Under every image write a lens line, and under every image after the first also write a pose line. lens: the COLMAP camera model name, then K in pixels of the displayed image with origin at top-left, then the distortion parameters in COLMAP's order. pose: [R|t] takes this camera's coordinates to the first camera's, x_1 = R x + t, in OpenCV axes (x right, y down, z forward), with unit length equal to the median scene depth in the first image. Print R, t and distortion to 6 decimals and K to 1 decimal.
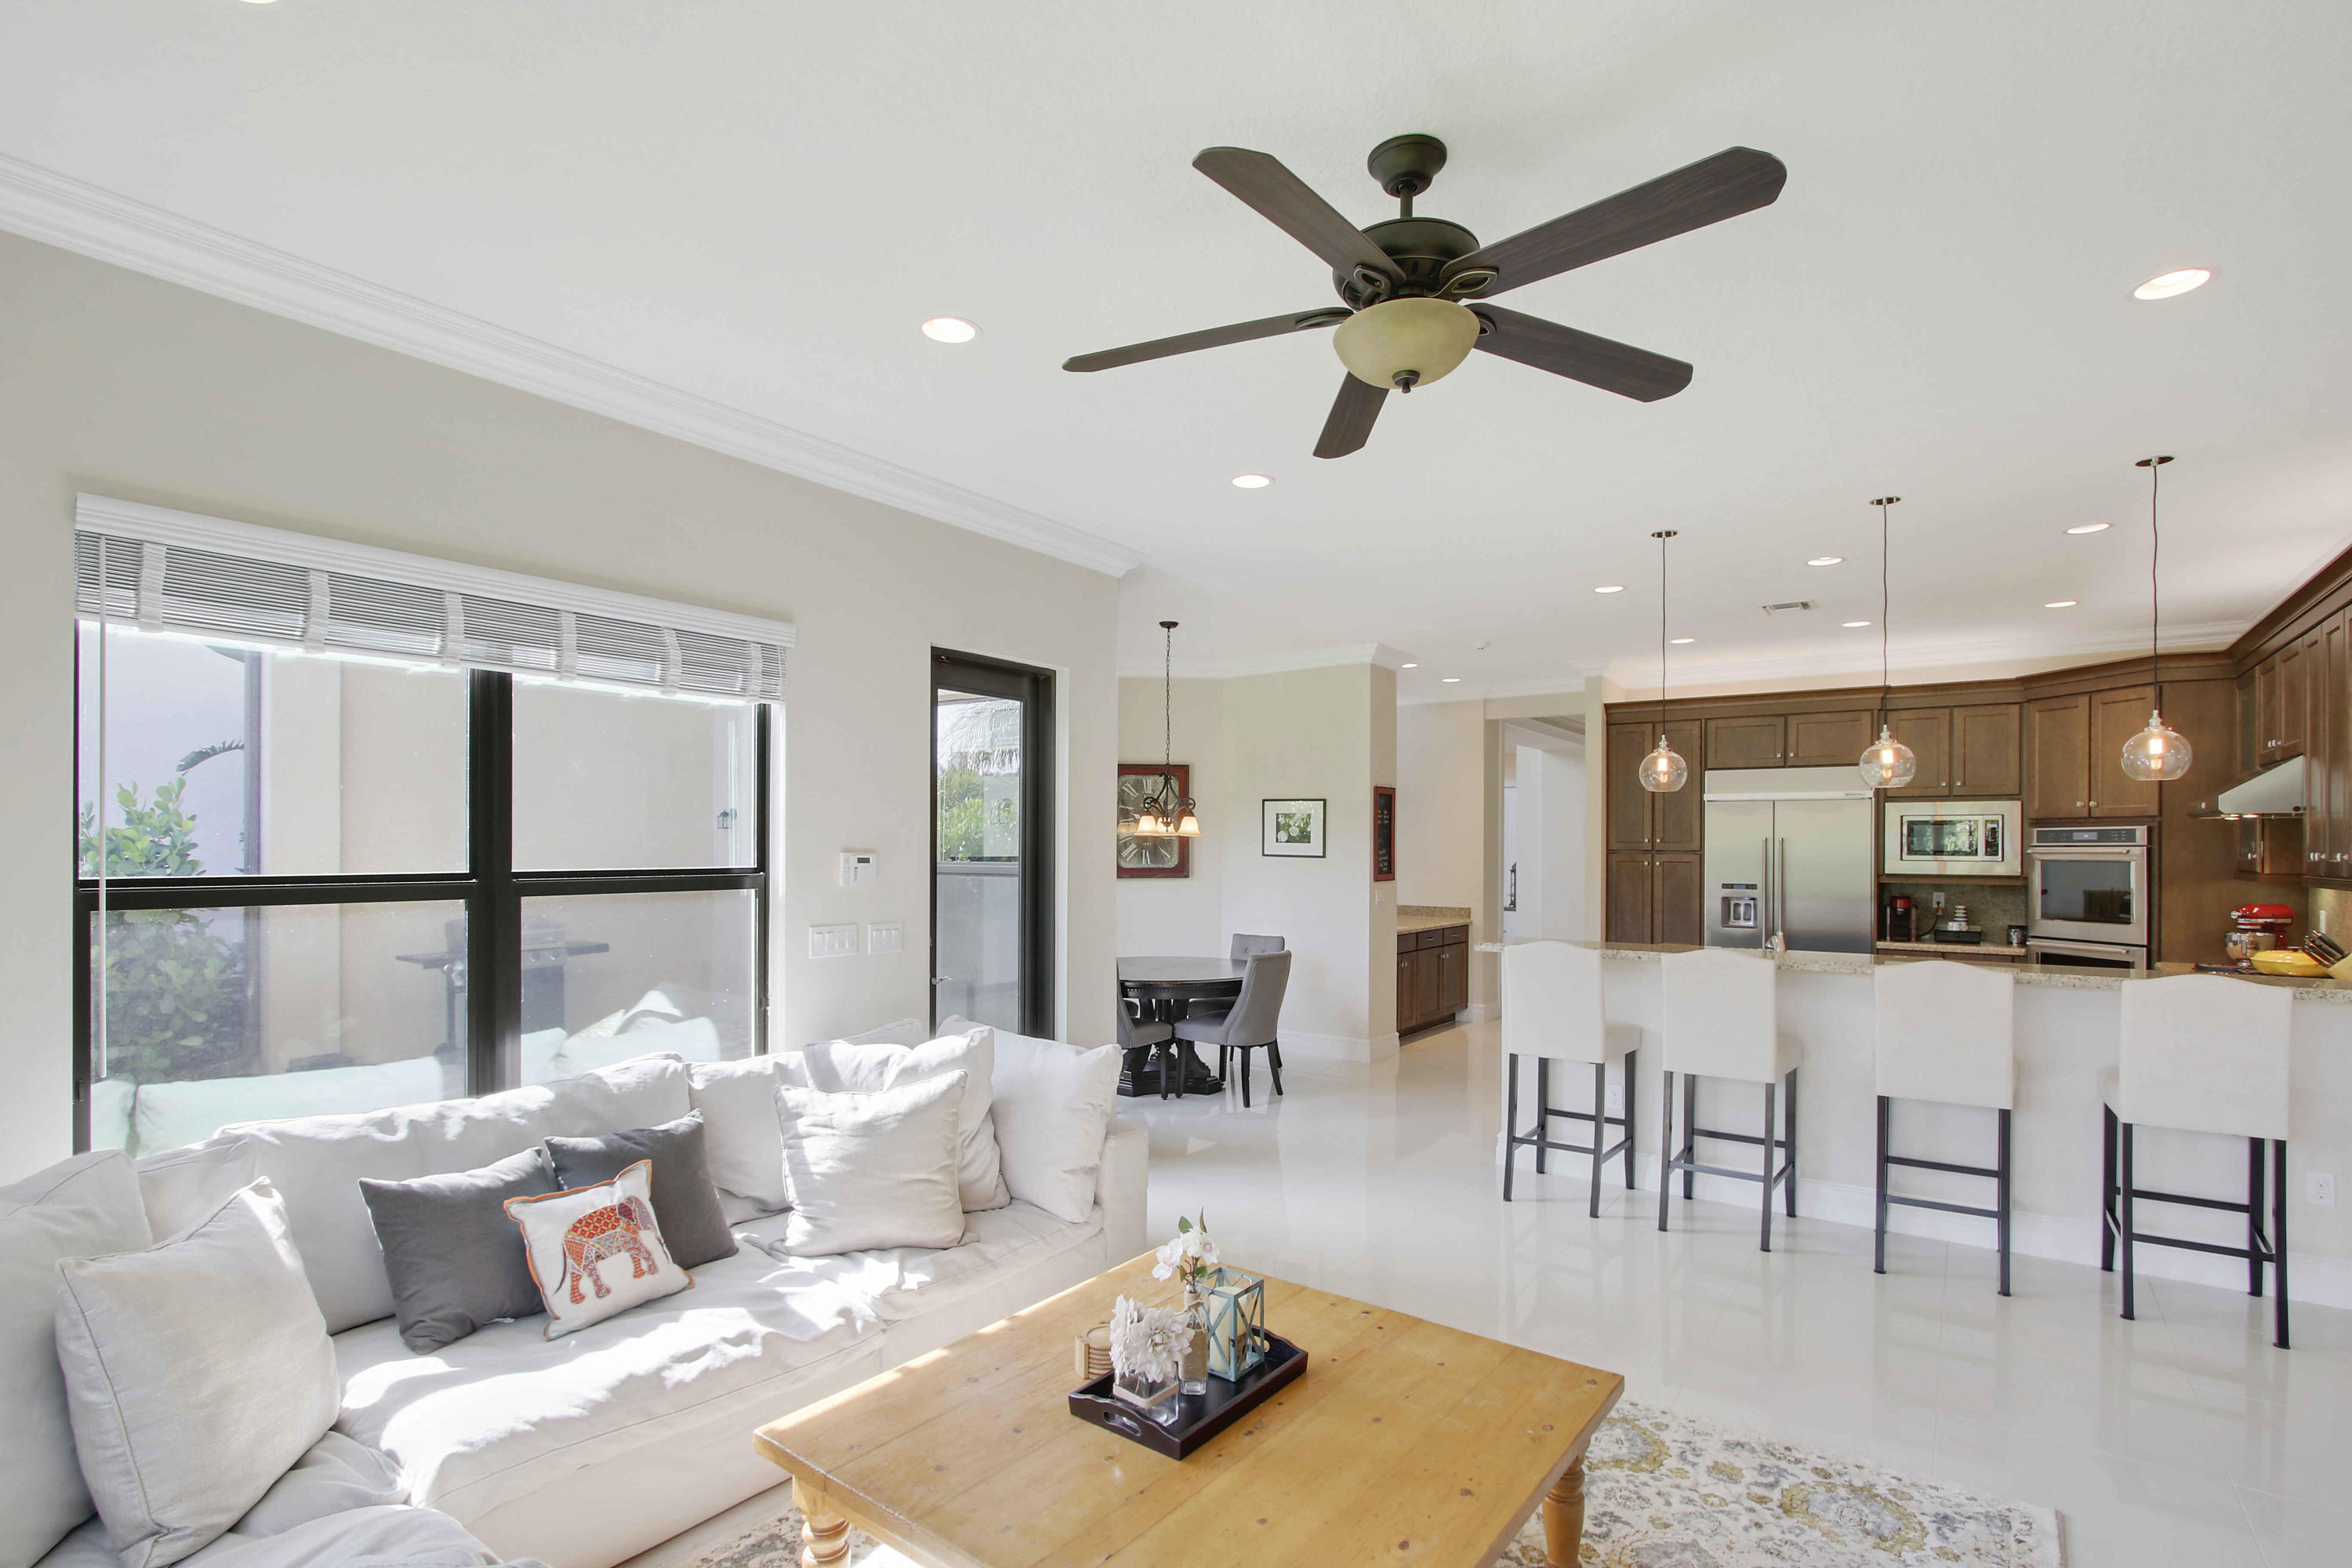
lens RADIAL K [[1117.0, 0, 1171.8], [0, 1117.0, 846.0], [0, 0, 1]] dist [-0.021790, -0.000066]
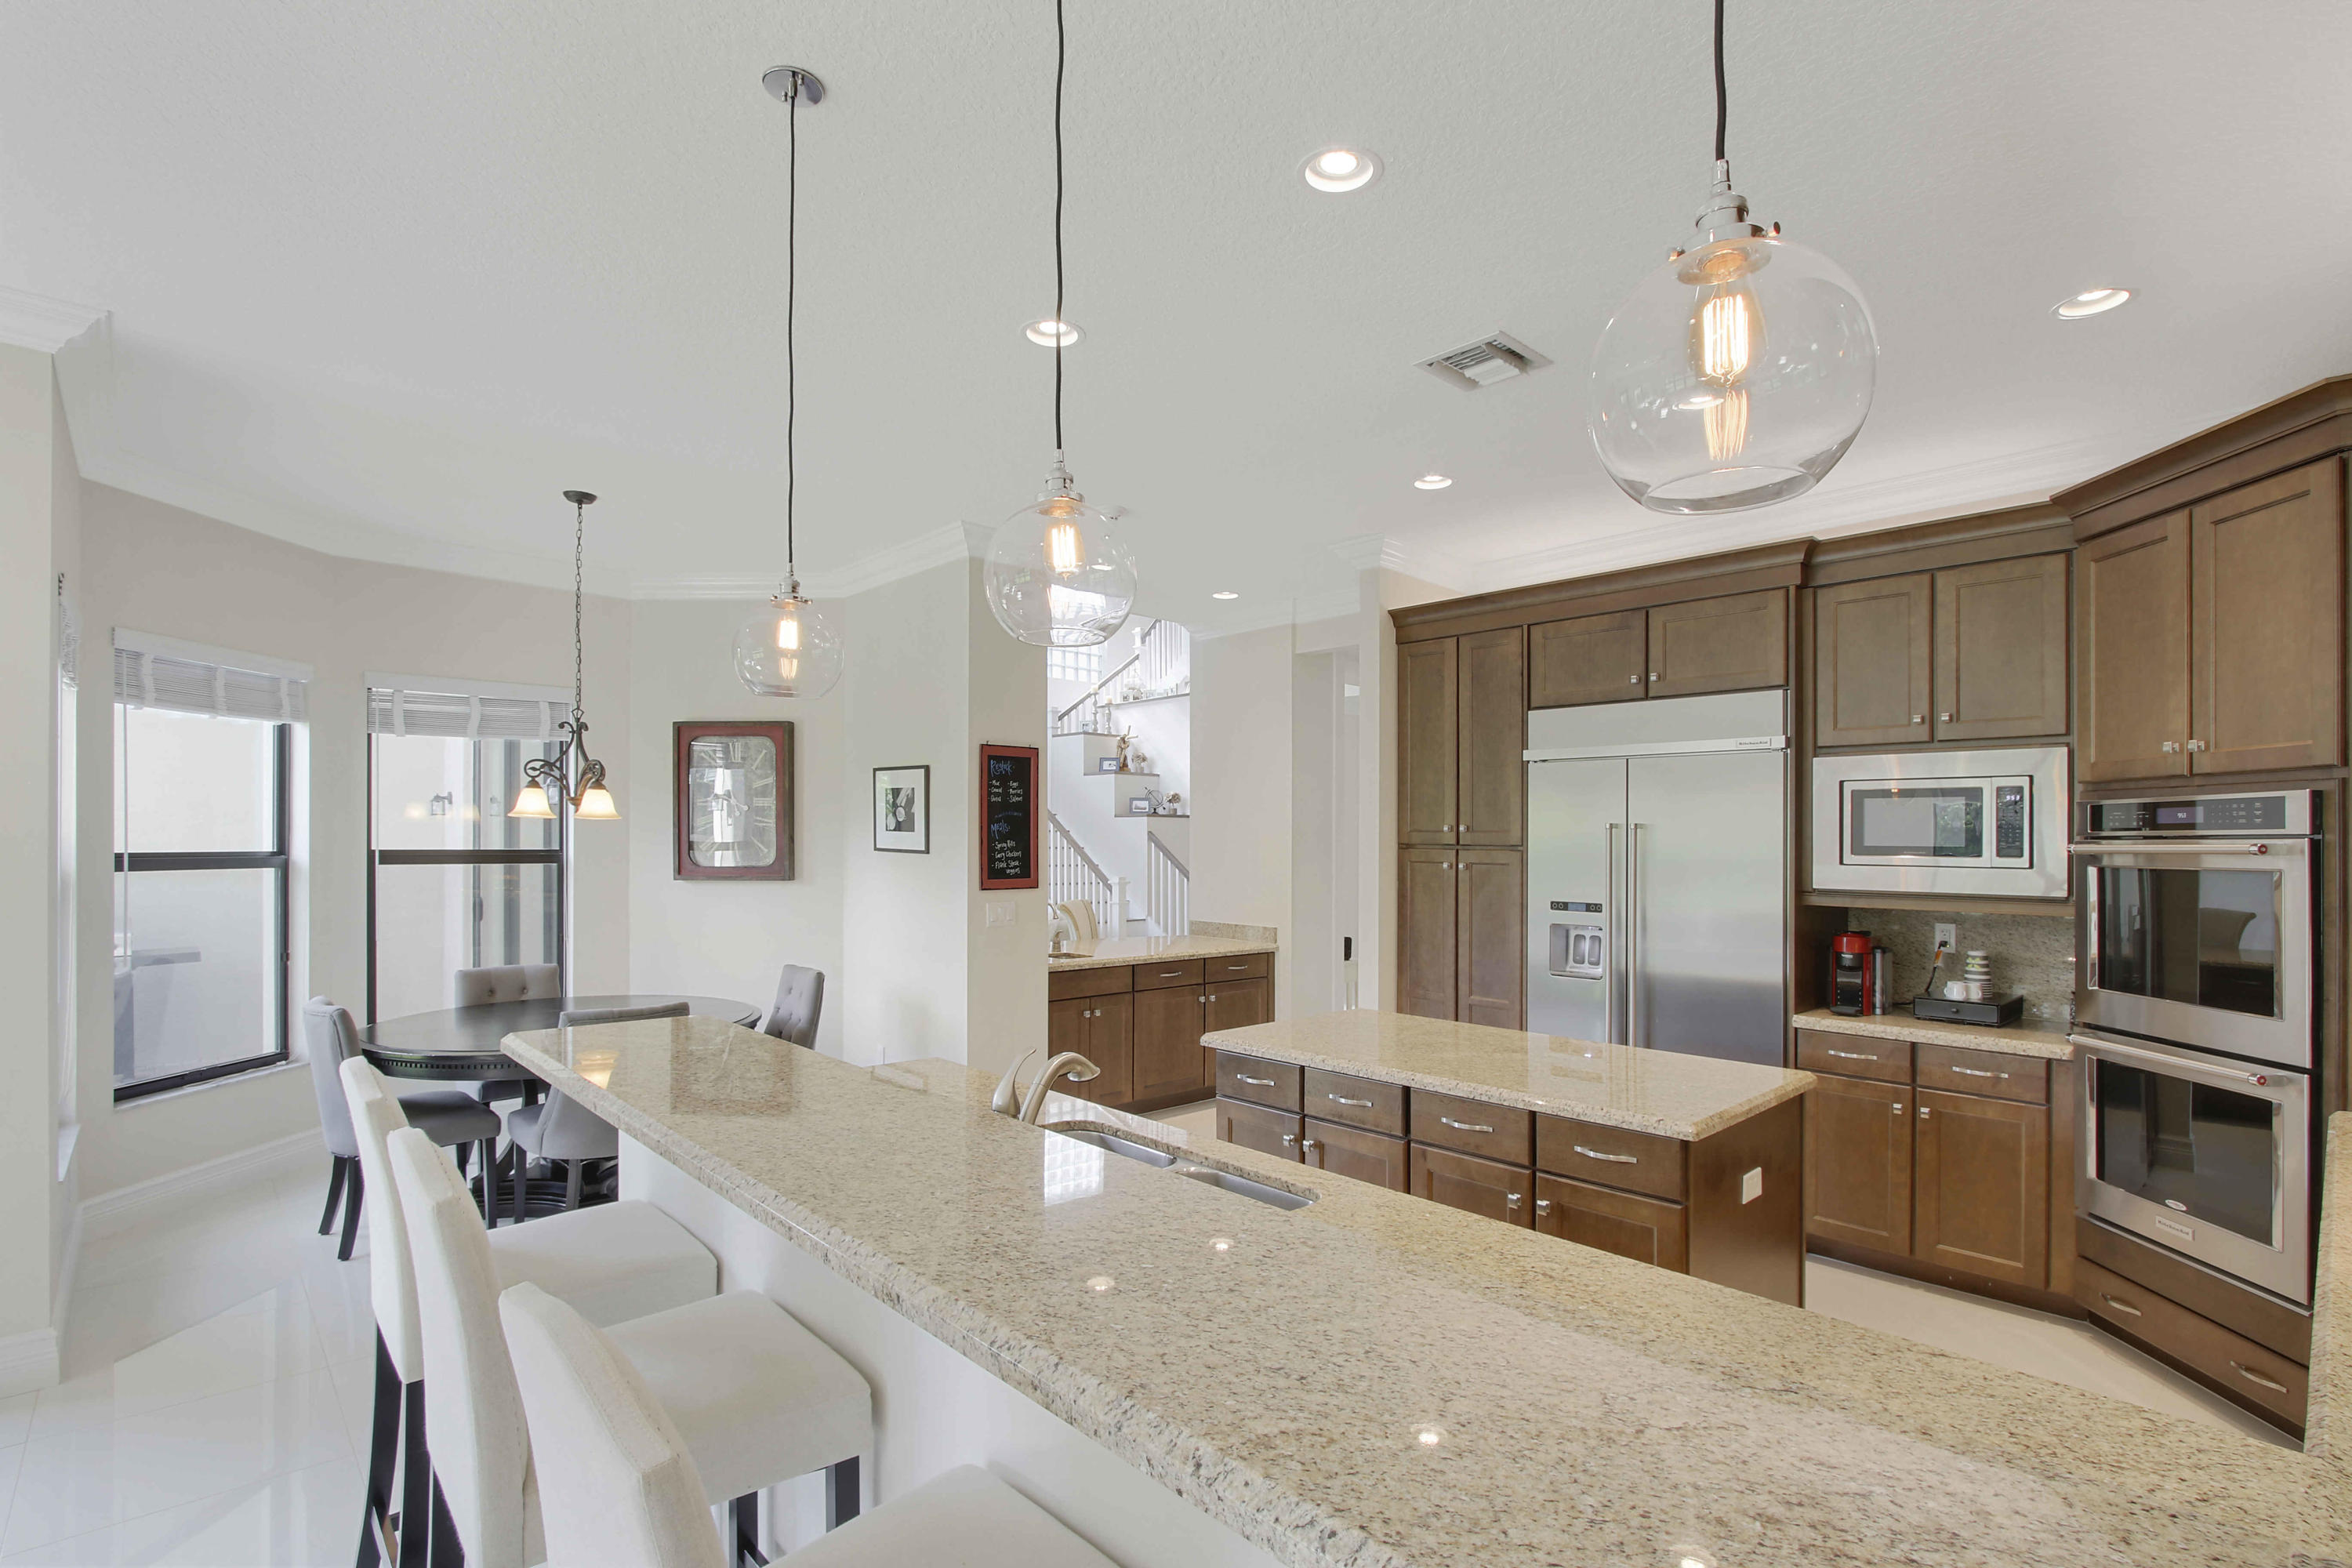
lens RADIAL K [[1104.4, 0, 1177.1], [0, 1104.4, 832.8], [0, 0, 1]] dist [-0.022129, 0.000130]
pose [[0.980350, 0.001787, -0.197256, 0.459263], [-0.003178, 0.999972, -0.006735, 0.002385], [0.197239, 0.007229, 0.980329, 0.427998]]
